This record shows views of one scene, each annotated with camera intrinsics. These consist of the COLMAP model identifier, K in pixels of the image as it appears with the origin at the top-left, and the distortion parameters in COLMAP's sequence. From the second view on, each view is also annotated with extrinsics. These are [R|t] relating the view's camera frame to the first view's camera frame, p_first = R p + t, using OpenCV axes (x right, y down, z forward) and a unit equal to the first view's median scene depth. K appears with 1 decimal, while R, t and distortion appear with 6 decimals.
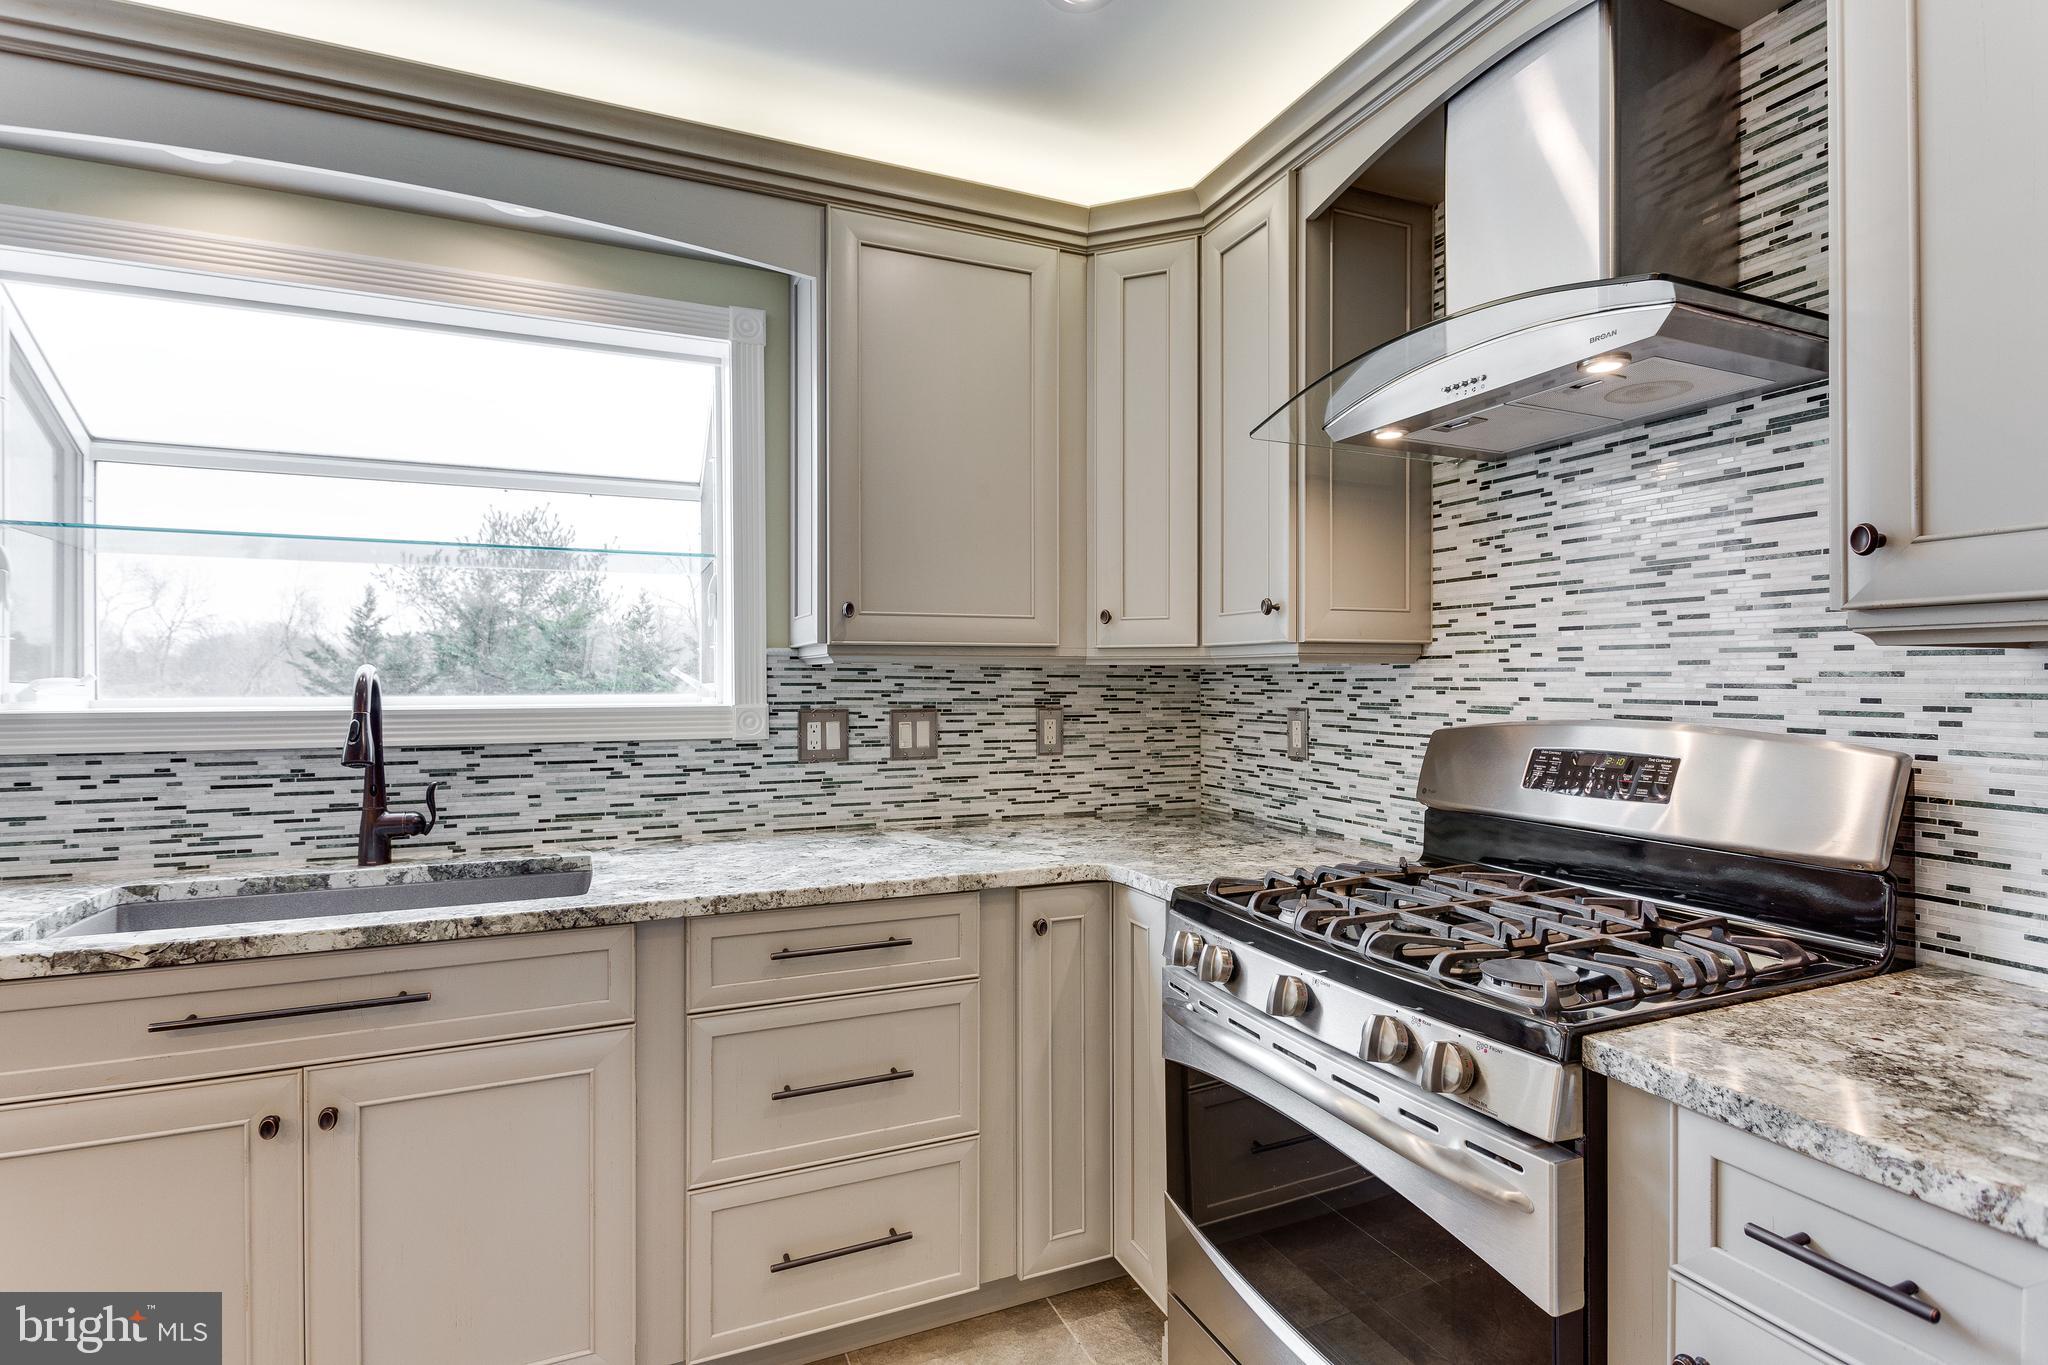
lens RADIAL K [[980.5, 0, 1022.6], [0, 980.5, 681.1], [0, 0, 1]] dist [-0.008800, -0.002094]
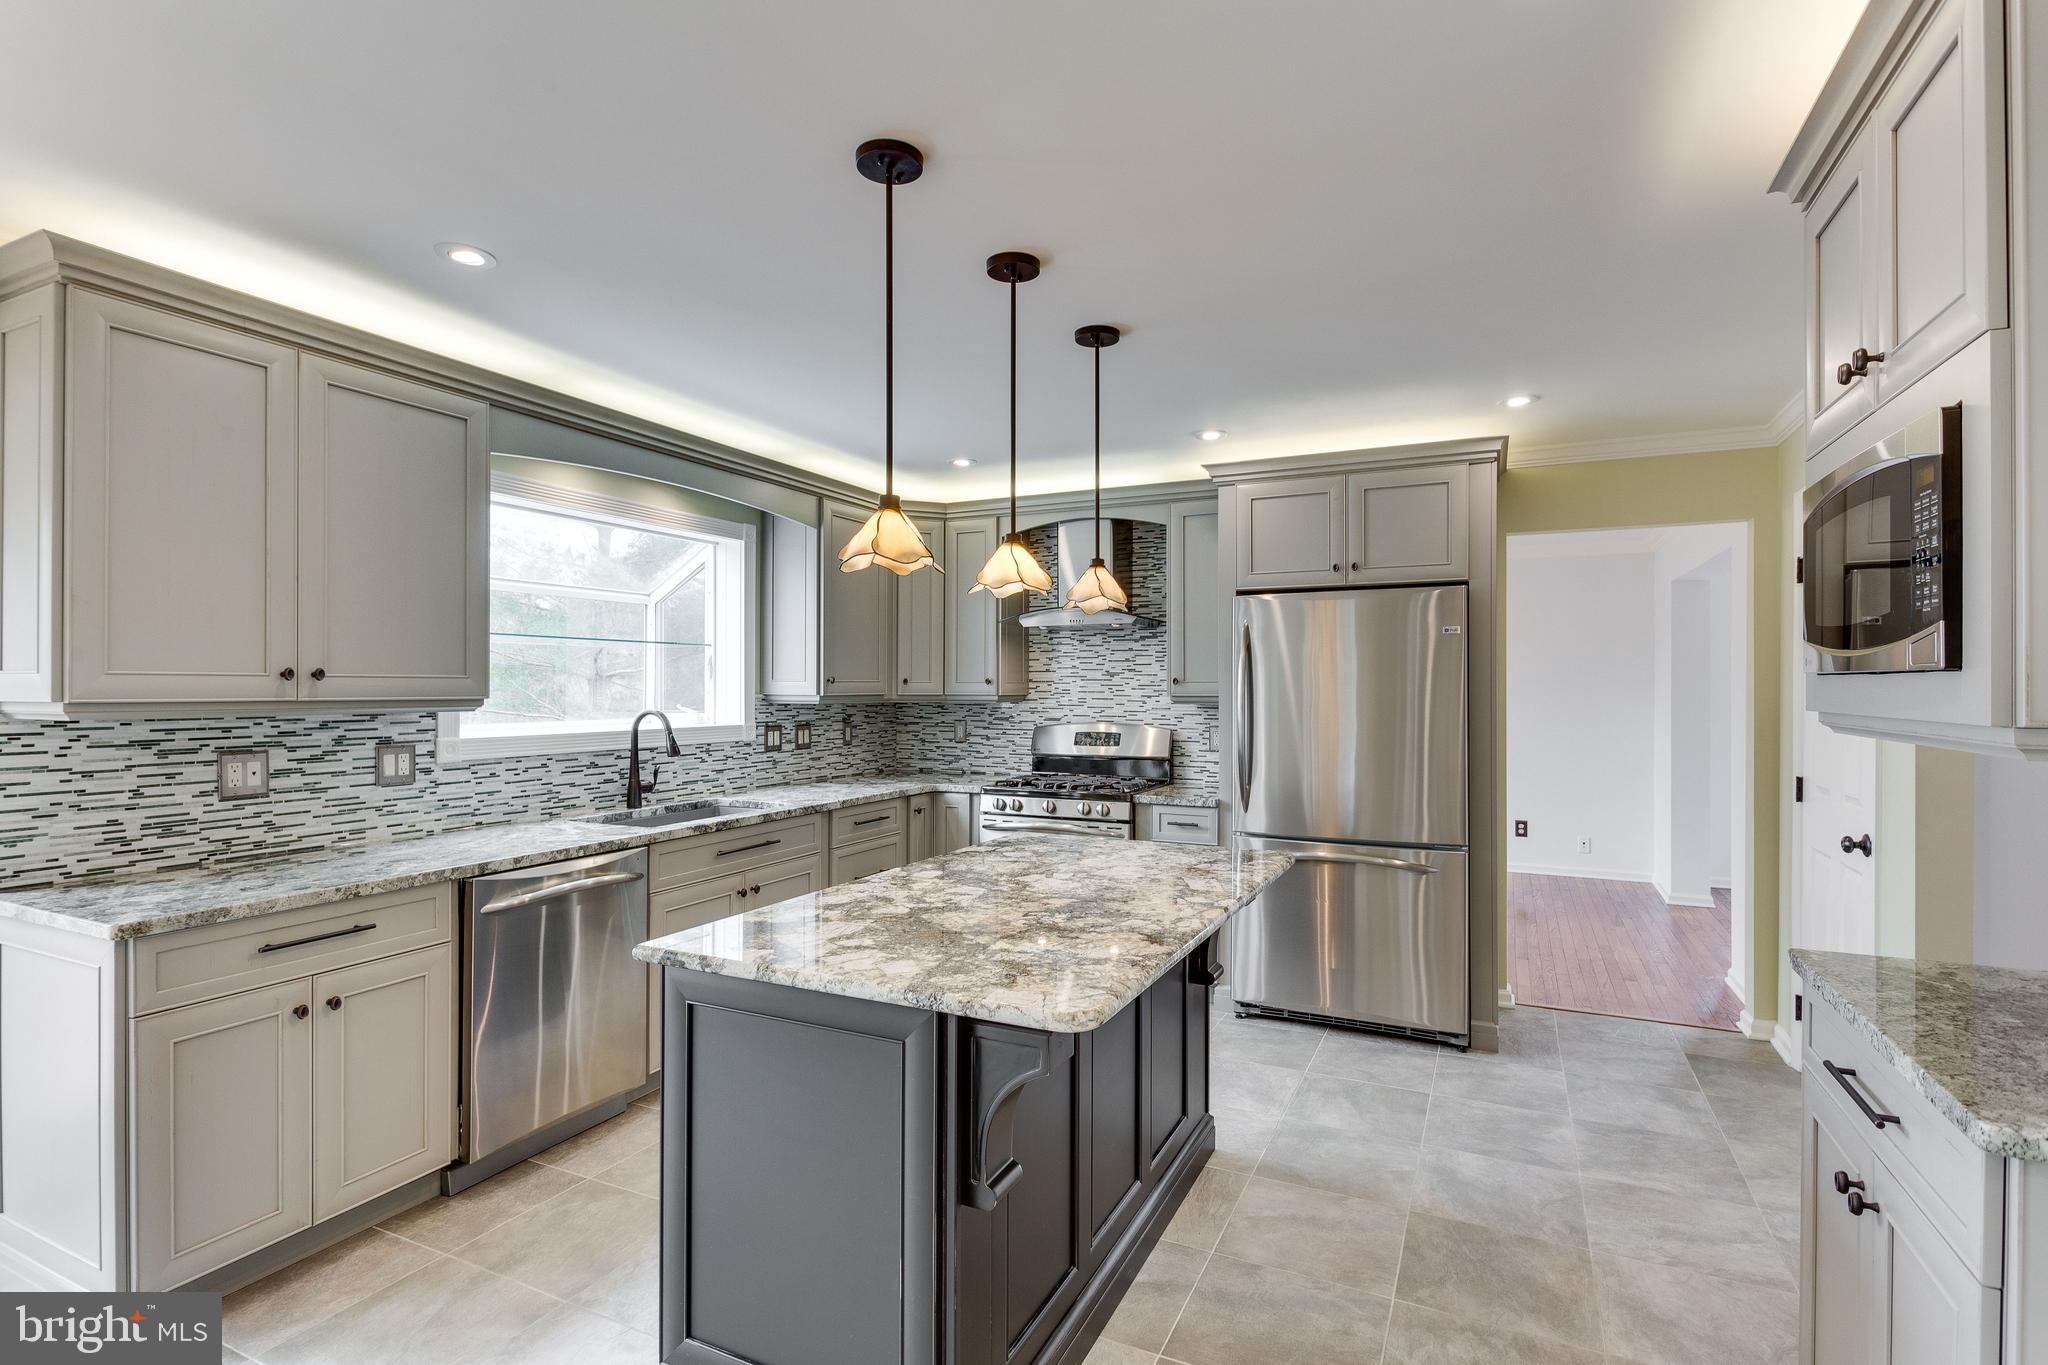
lens RADIAL K [[980.5, 0, 1024.0], [0, 980.5, 681.8], [0, 0, 1]] dist [-0.008800, -0.002094]
pose [[0.756178, 0.006043, 0.654338, -1.188090], [-0.001807, 0.999973, -0.007147, -0.048842], [-0.654363, 0.004222, 0.756169, -0.891567]]
